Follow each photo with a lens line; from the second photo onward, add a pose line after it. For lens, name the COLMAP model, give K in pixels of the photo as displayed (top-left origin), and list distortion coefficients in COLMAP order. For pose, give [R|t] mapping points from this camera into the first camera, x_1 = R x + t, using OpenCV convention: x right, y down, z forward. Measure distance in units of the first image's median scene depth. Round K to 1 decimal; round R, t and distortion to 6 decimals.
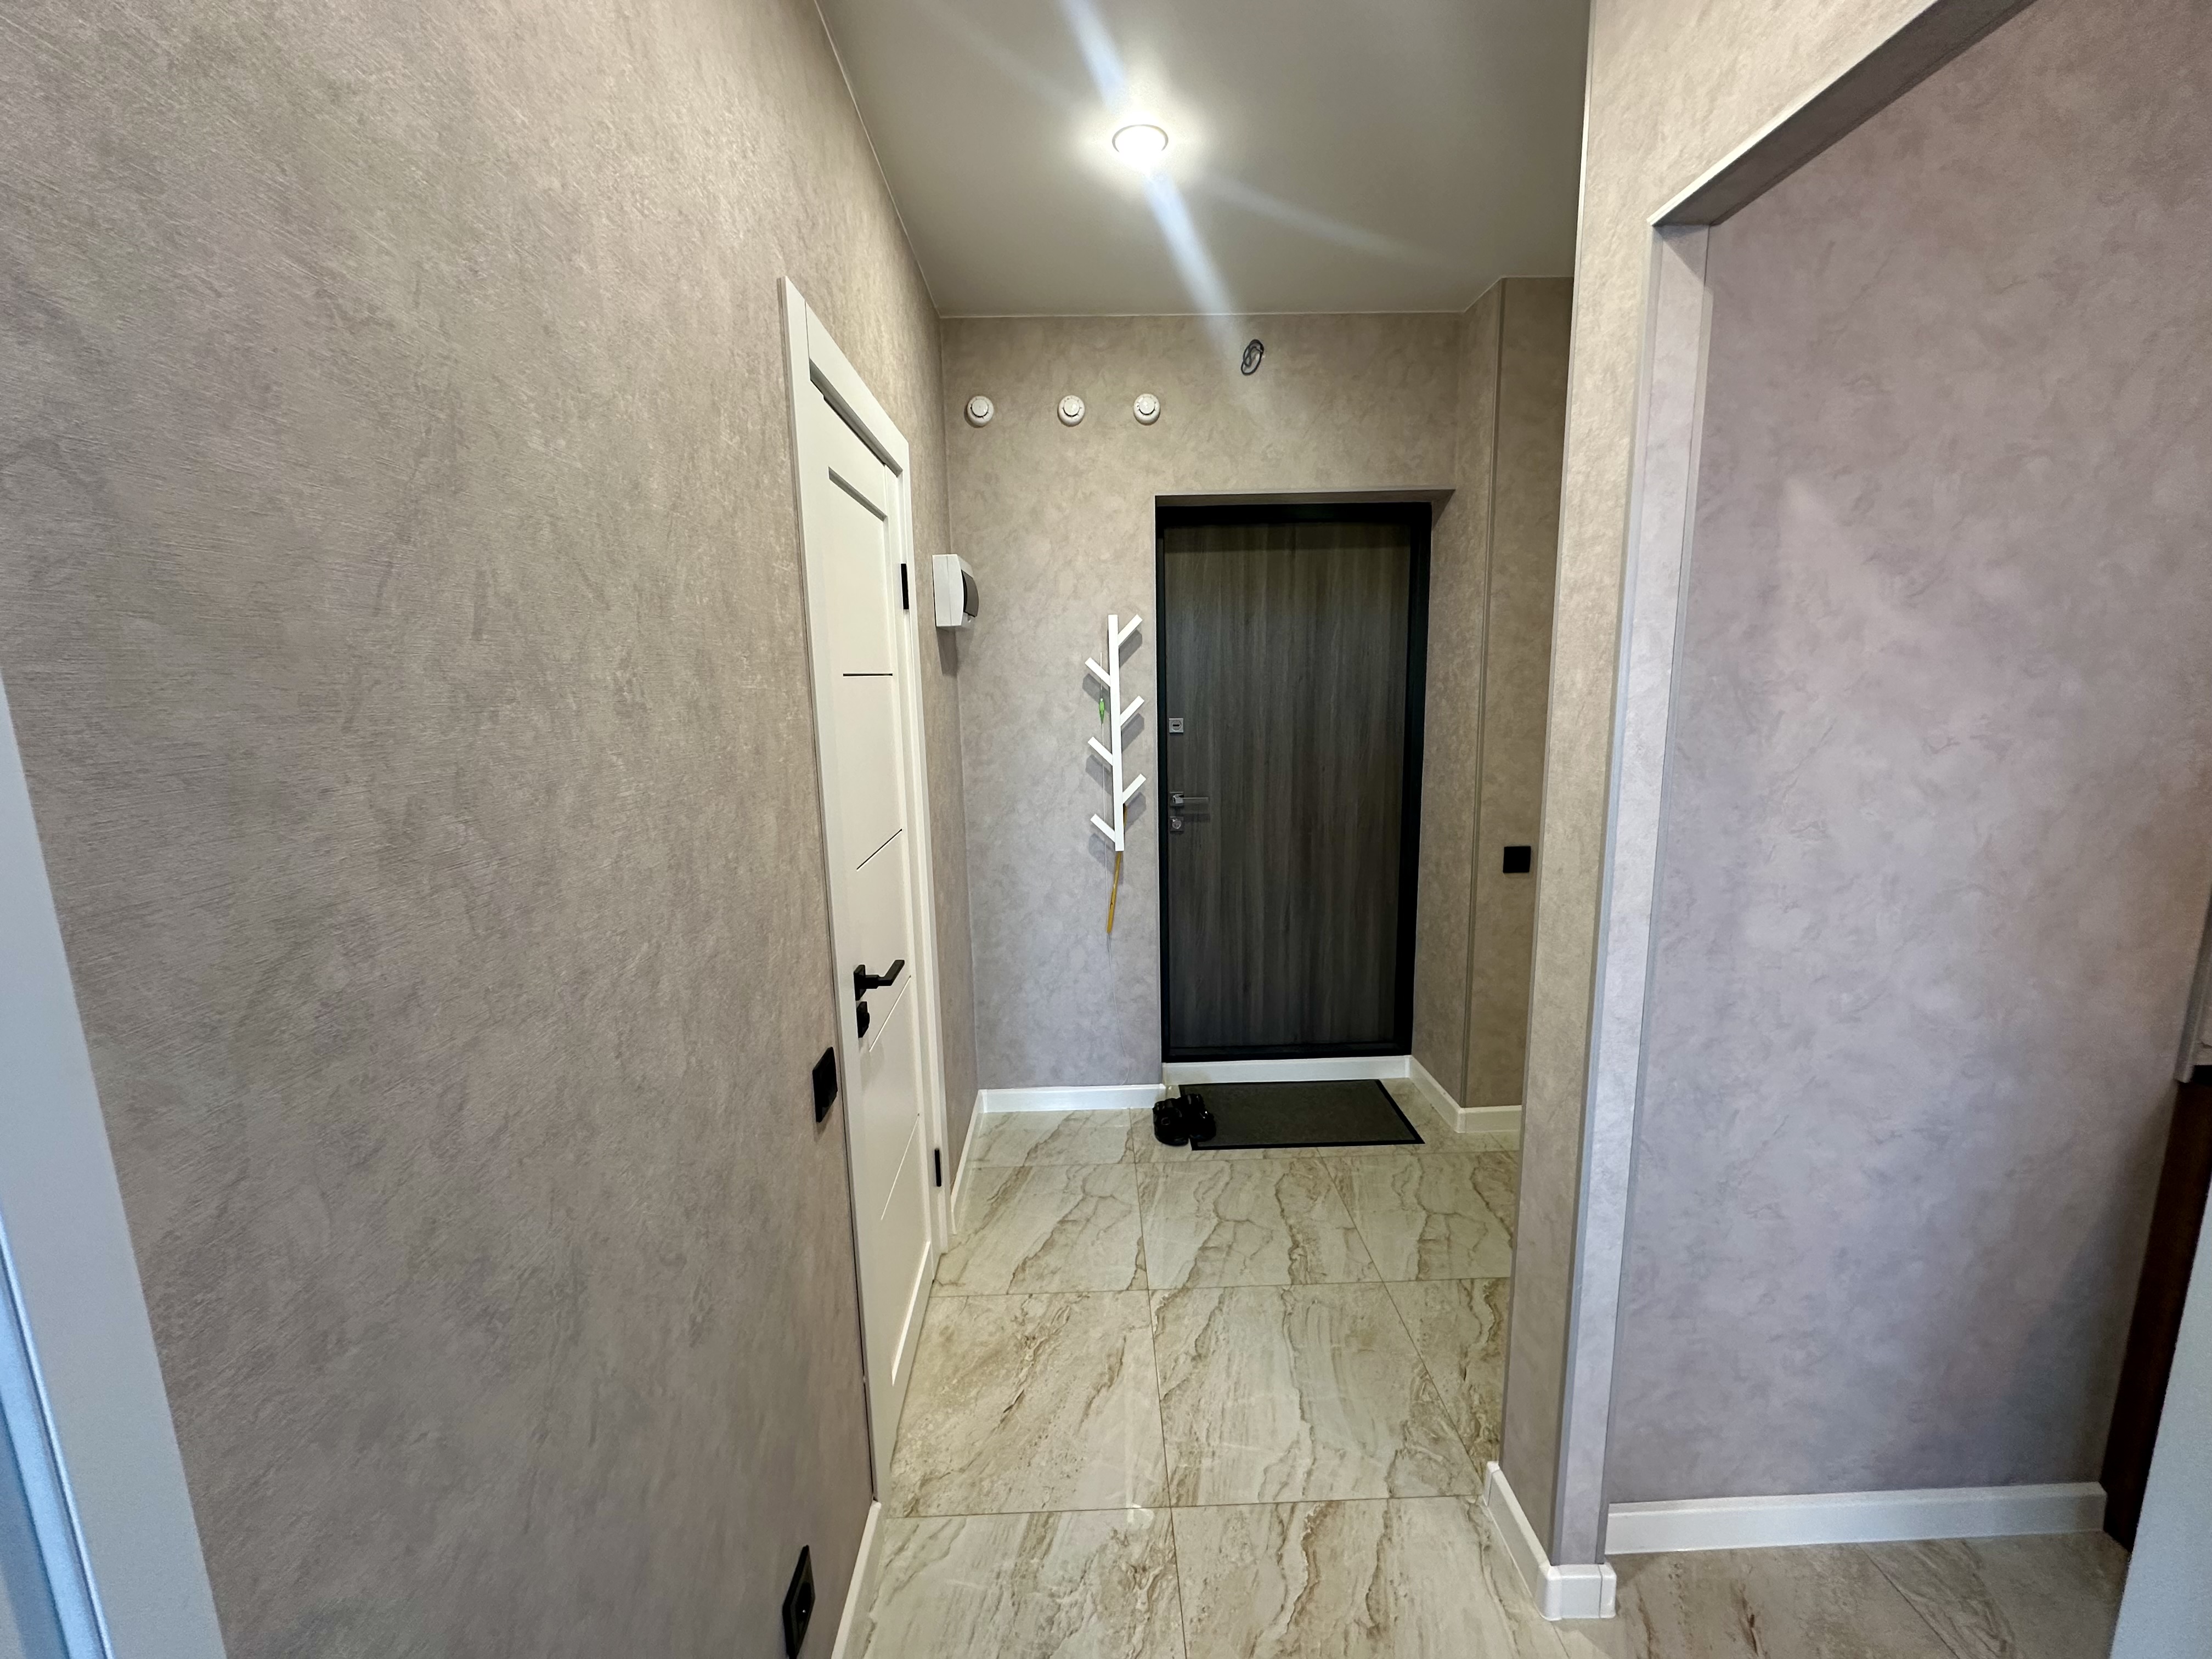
lens RADIAL K [[885.2, 0, 1102.8], [0, 885.2, 831.9], [0, 0, 1]] dist [-0.004425, 0.000996]
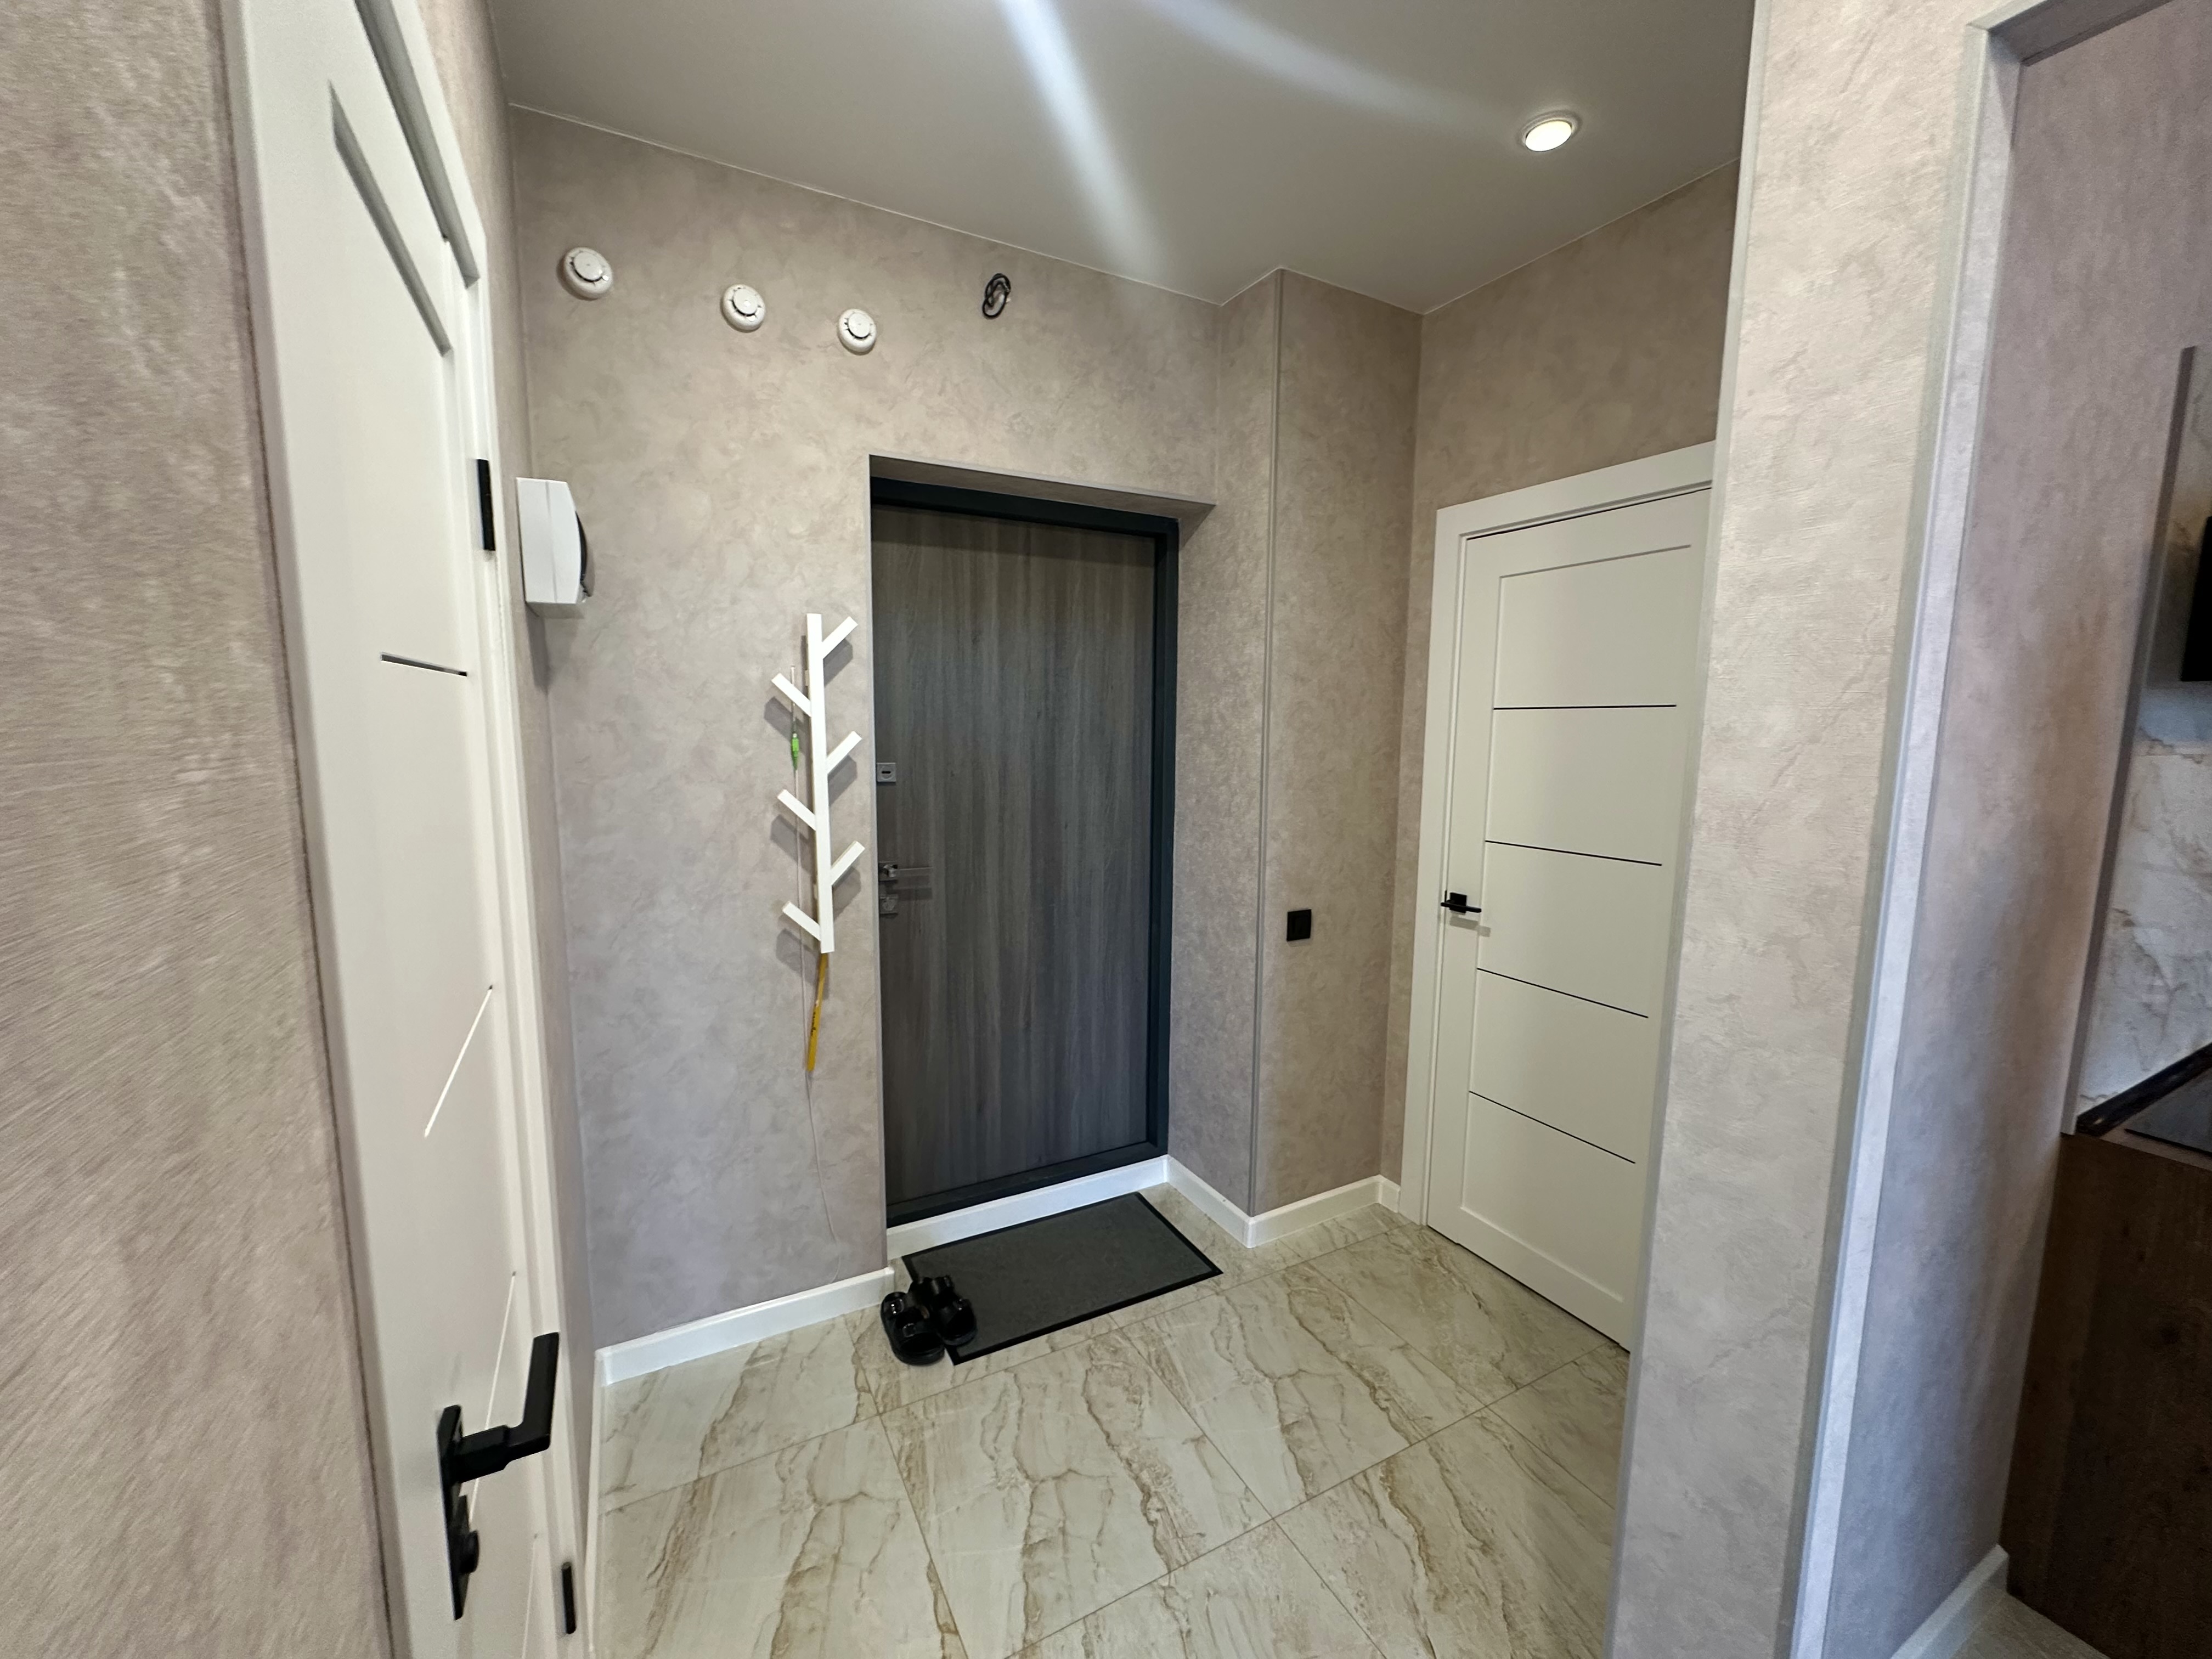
lens RADIAL K [[885.2, 0, 1105.0], [0, 885.2, 830.9], [0, 0, 1]] dist [-0.004425, 0.000996]
pose [[0.890168, -0.027045, 0.454830, -0.102894], [0.048573, 0.998181, -0.035710, -0.039669], [-0.453037, 0.053881, 0.889862, 0.284942]]
